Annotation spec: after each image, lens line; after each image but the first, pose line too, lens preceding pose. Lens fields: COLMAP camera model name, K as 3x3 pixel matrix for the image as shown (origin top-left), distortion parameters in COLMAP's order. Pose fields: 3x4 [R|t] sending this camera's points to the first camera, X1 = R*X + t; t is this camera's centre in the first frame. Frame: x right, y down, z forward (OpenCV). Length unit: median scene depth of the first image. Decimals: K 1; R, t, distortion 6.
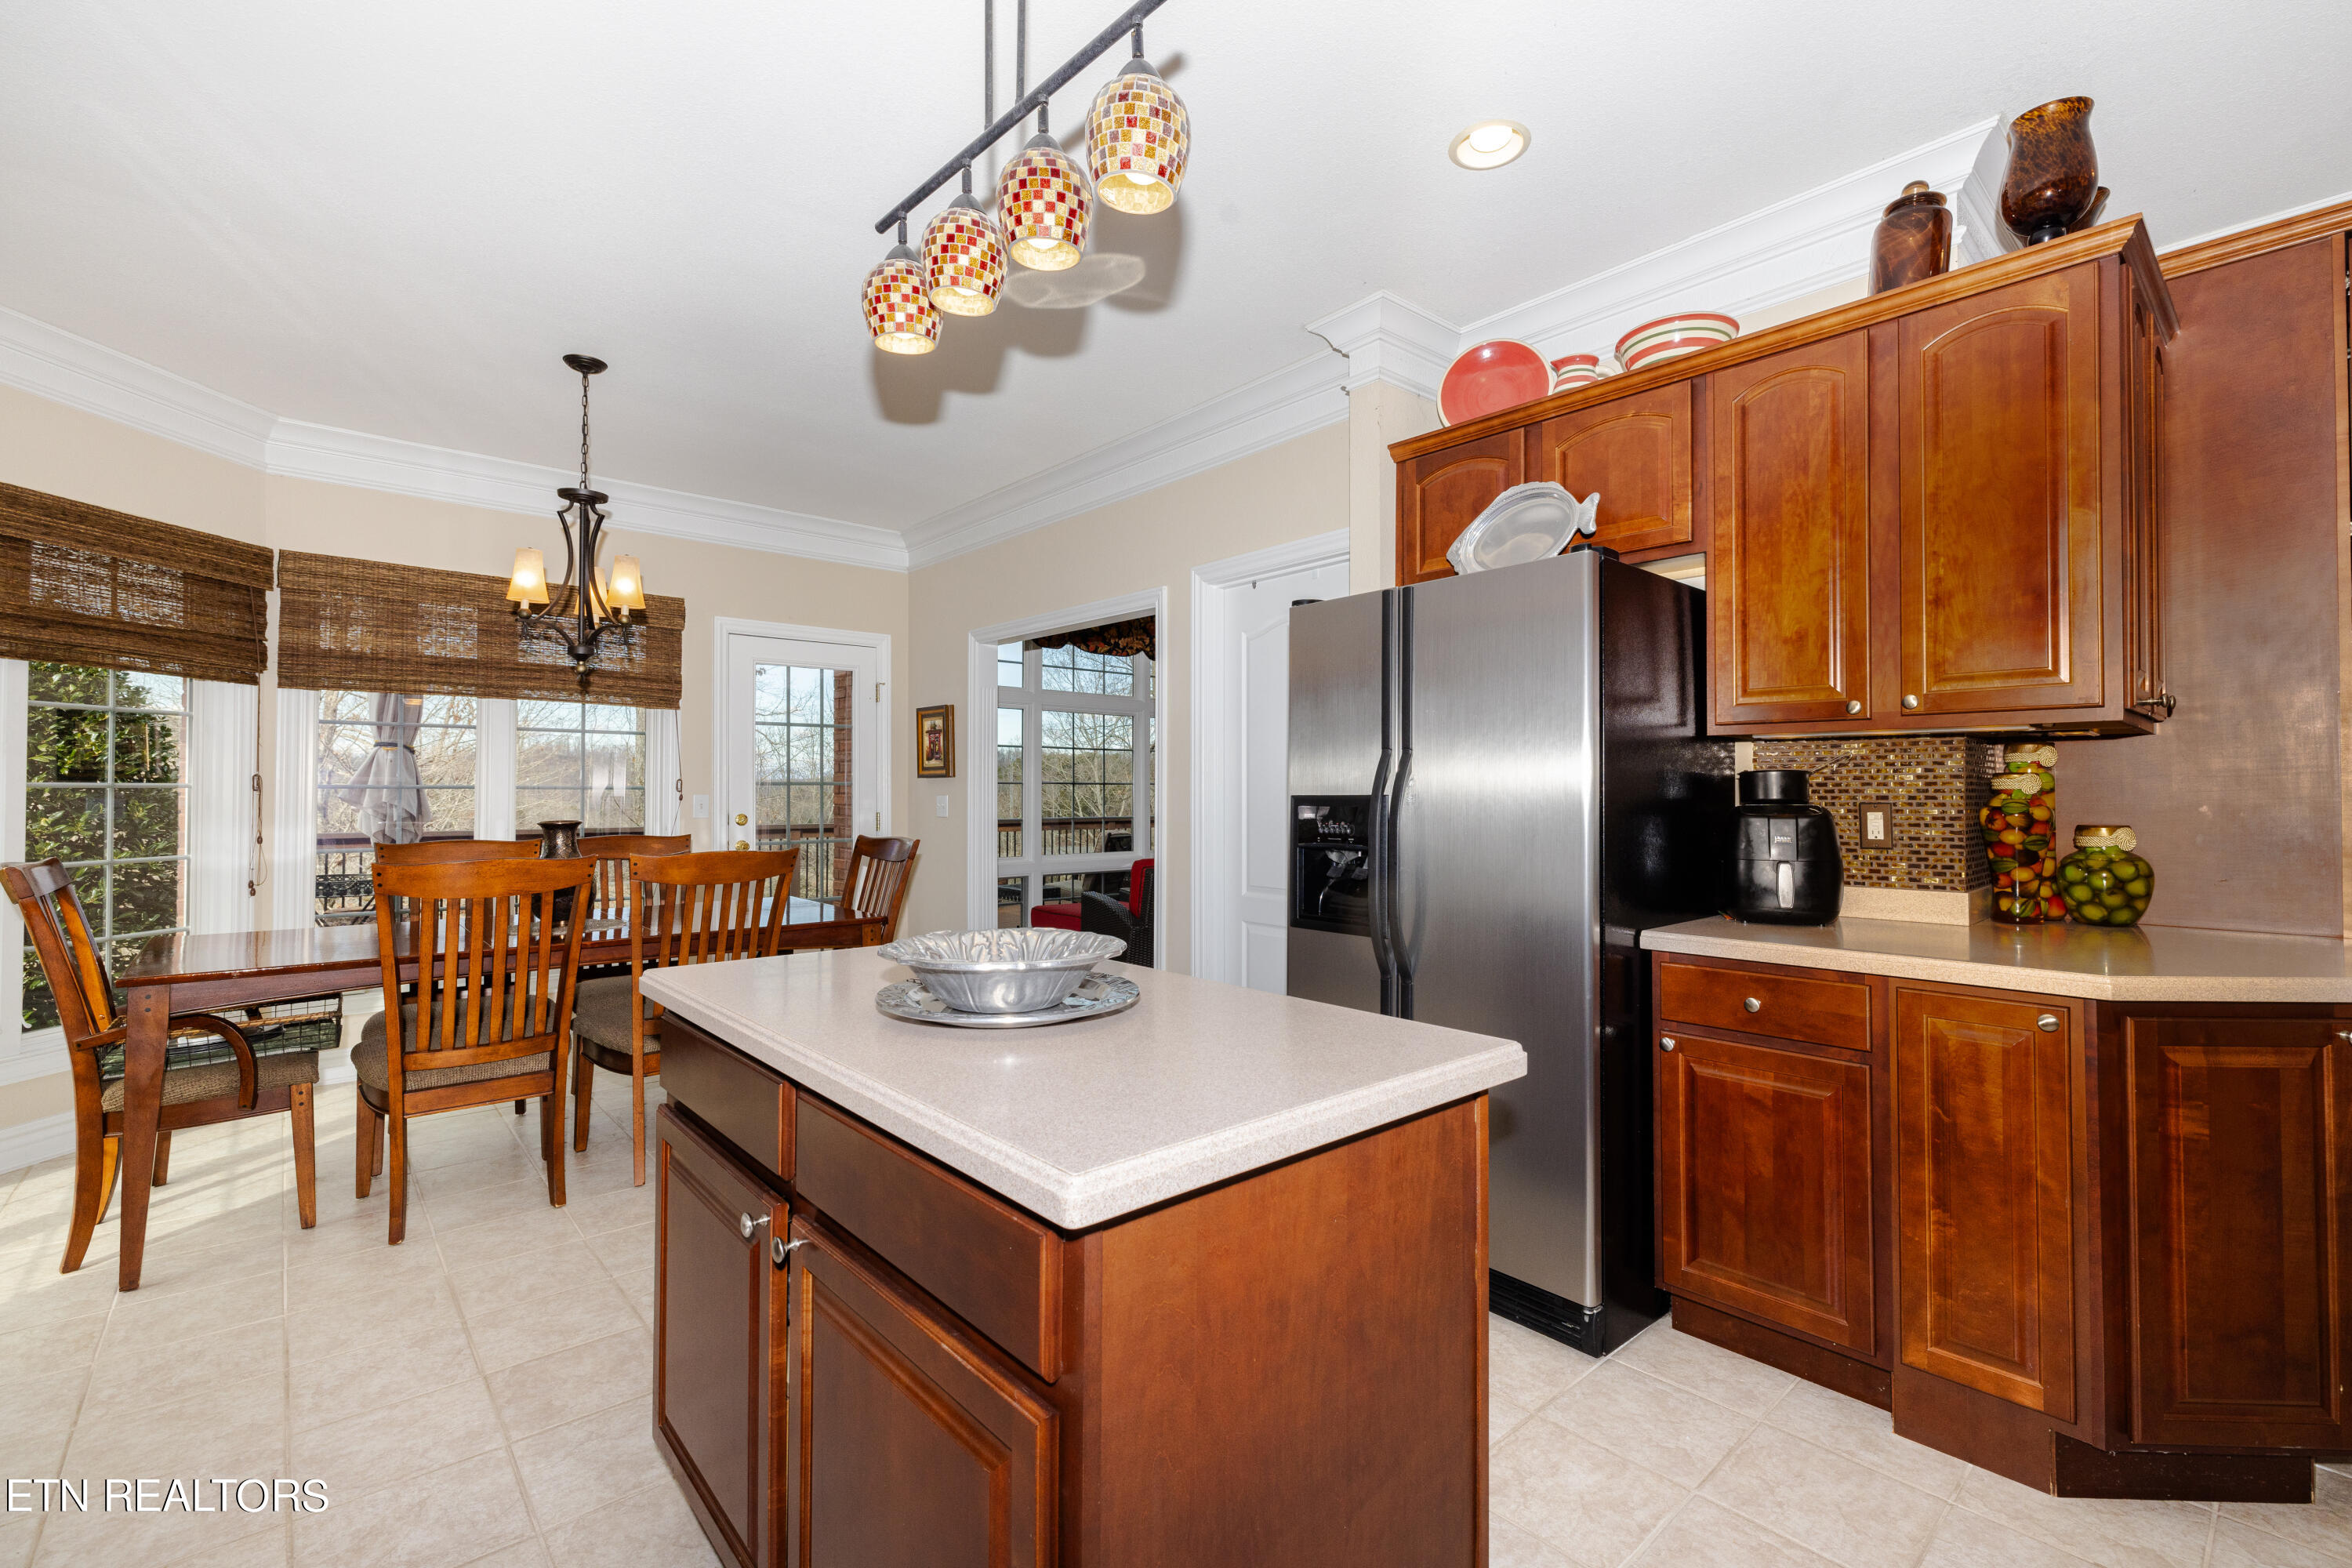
lens RADIAL K [[1019.8, 0, 1174.3], [0, 1019.8, 775.6], [0, 0, 1]] dist [0.009300, 0.000466]
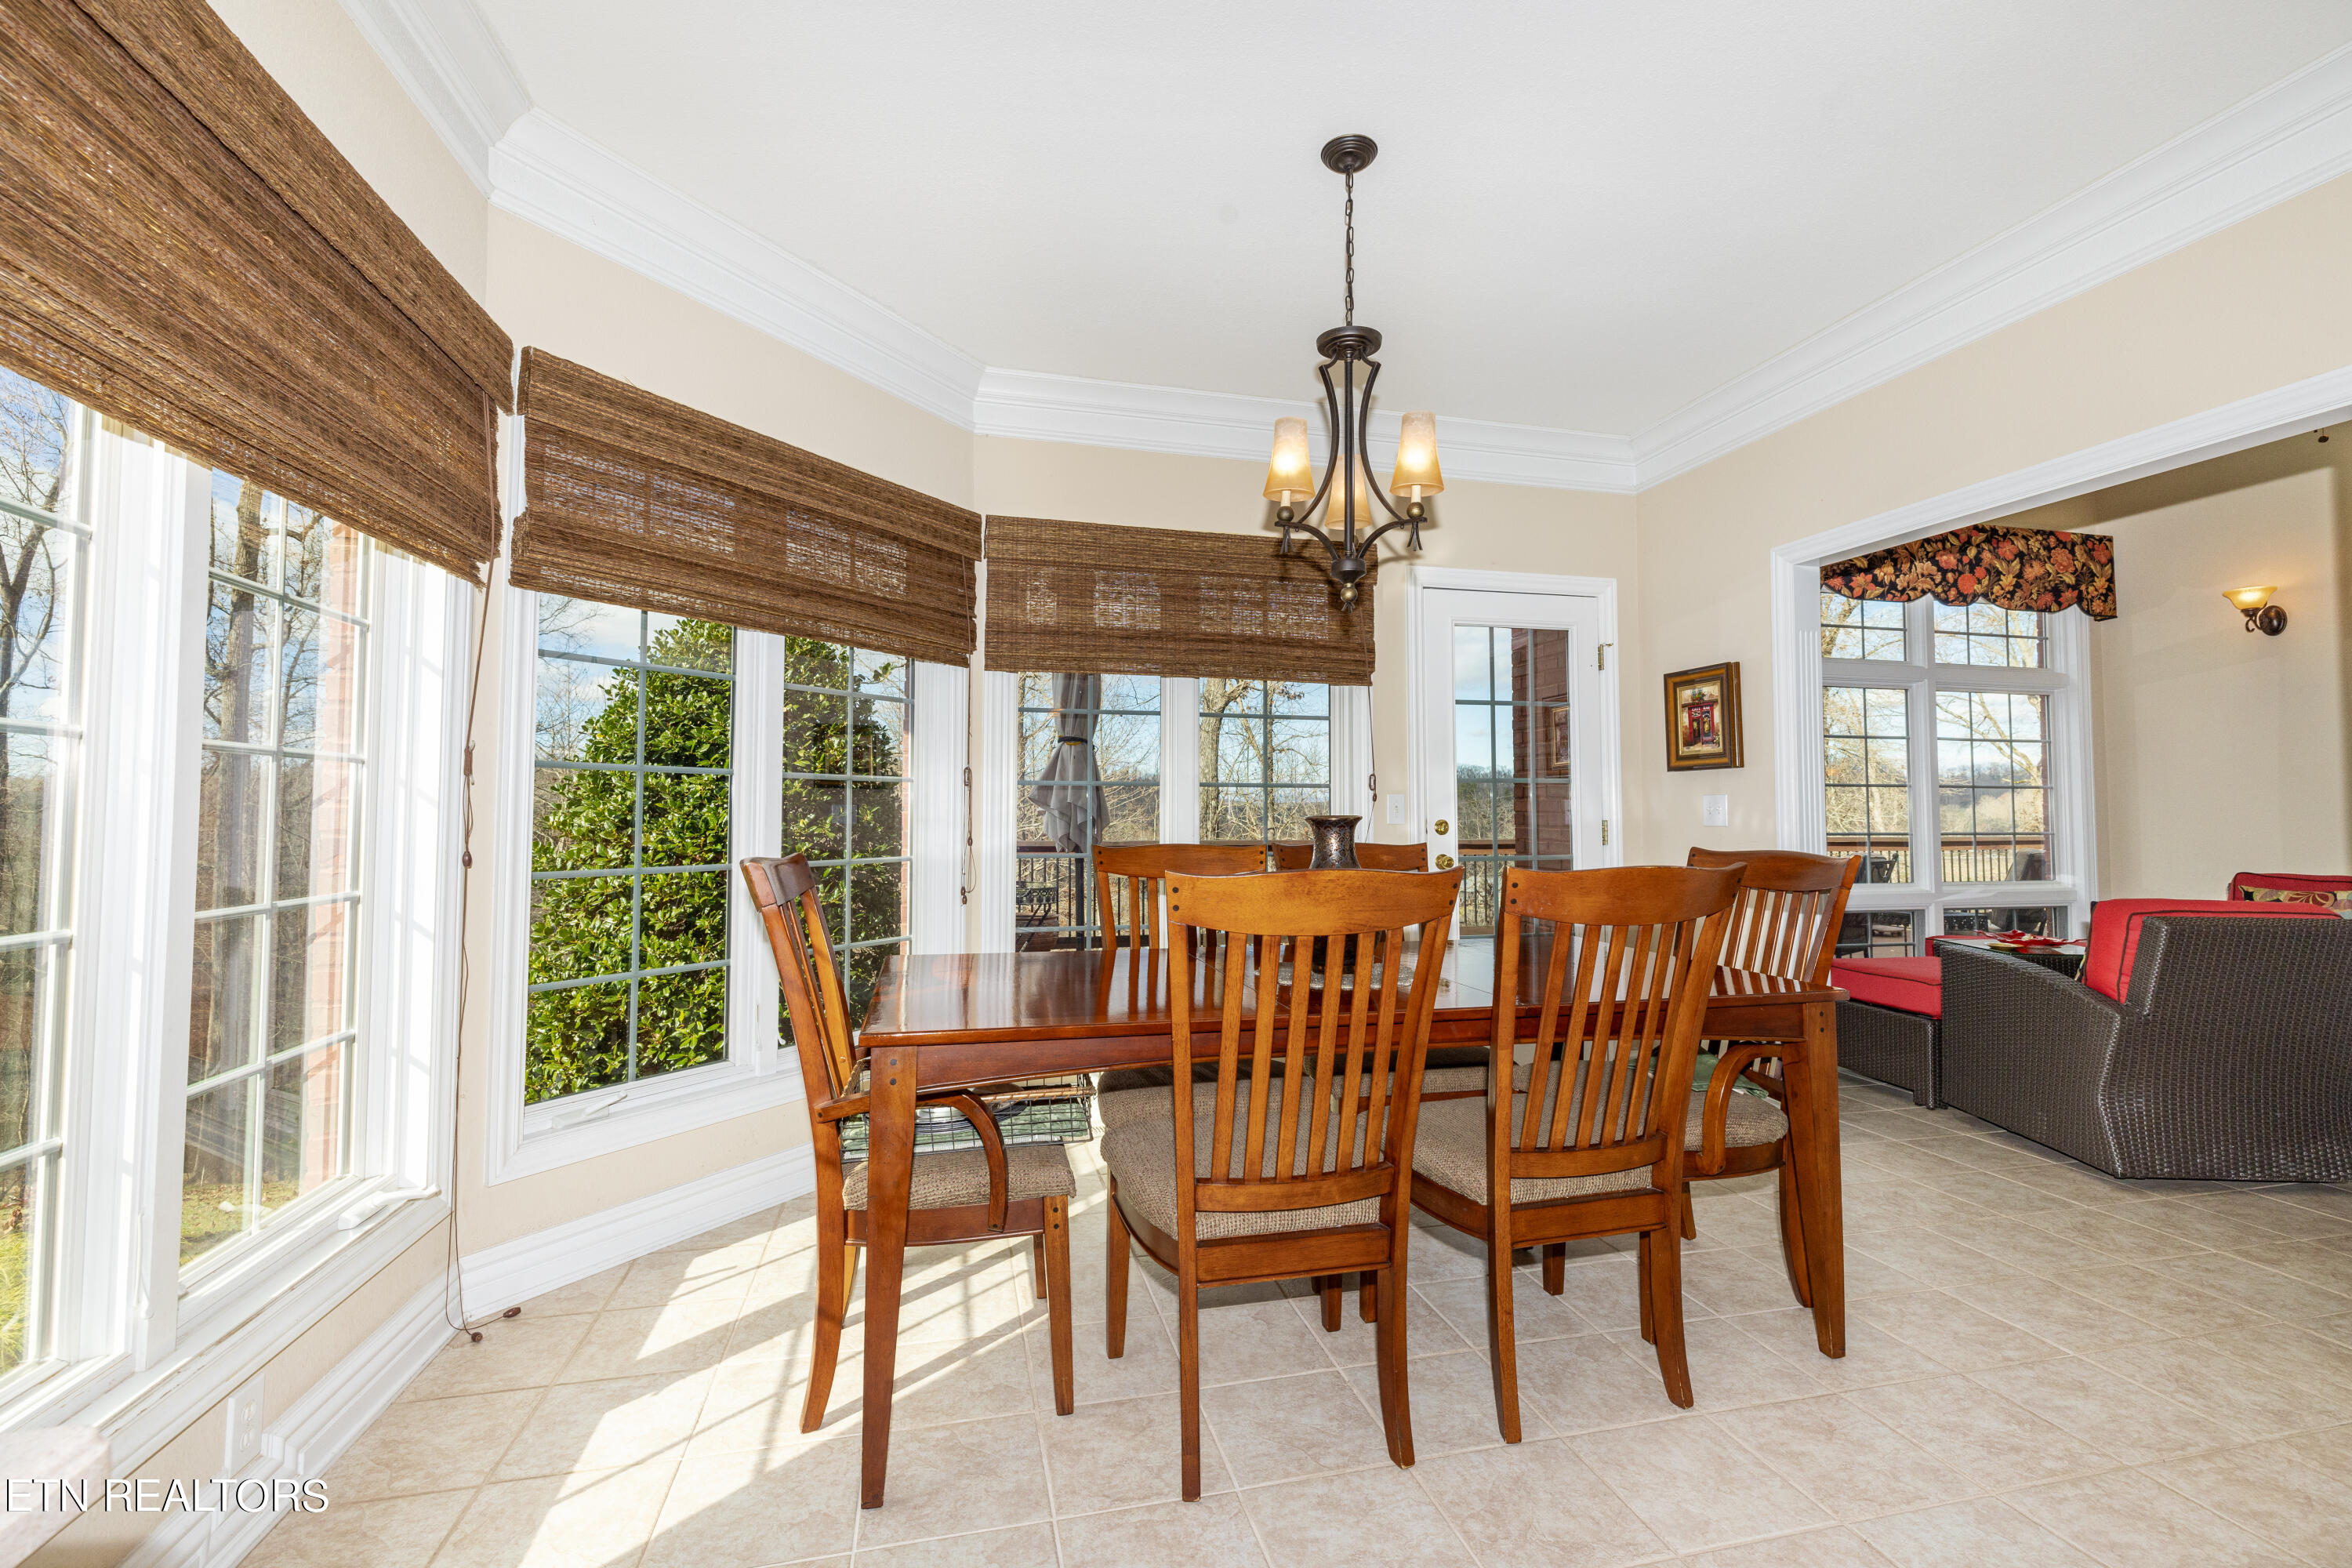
lens RADIAL K [[1002.2, 0, 1182.2], [0, 1002.2, 774.7], [0, 0, 1]] dist [0.002234, 0.000902]
pose [[0.887464, -0.018249, -0.460516, -0.322388], [0.007341, 0.999649, -0.025466, 0.027806], [0.460819, 0.019219, 0.887286, 0.310259]]
